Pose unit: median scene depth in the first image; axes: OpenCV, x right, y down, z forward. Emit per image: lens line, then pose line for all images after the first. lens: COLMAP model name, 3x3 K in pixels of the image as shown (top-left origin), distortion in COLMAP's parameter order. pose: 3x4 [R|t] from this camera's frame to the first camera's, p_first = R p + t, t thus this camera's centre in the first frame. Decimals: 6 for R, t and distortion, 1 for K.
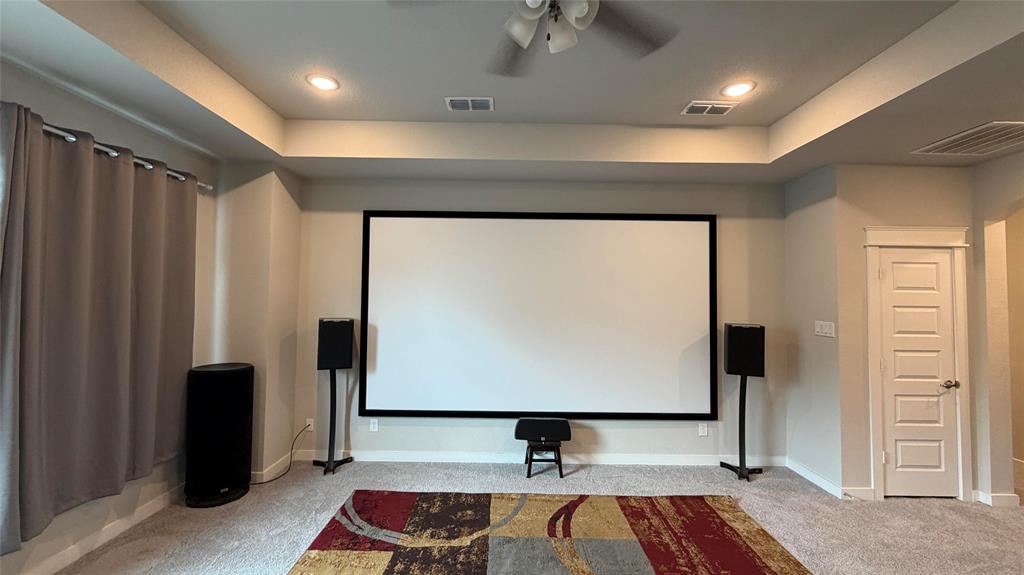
lens RADIAL K [[404.7, 0, 510.5], [0, 404.7, 287.5], [0, 0, 1]] dist [-0.002535, -0.000156]
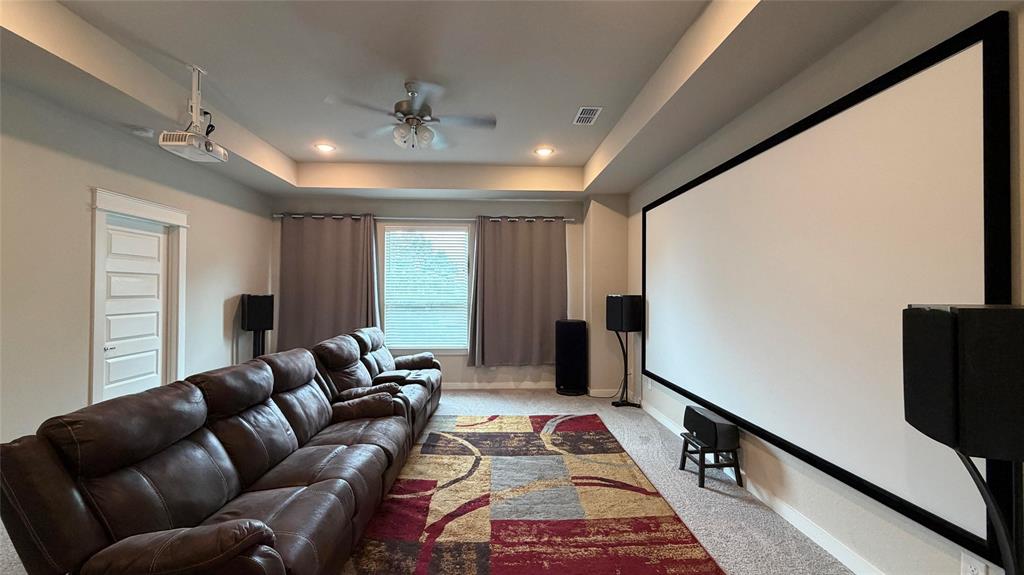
lens RADIAL K [[404.7, 0, 510.9], [0, 404.7, 286.9], [0, 0, 1]] dist [-0.002535, -0.000156]
pose [[0.060071, -0.022243, -0.997946, 1.146912], [0.020293, 0.999572, -0.021057, 0.094226], [0.997988, -0.018987, 0.060497, 0.713099]]
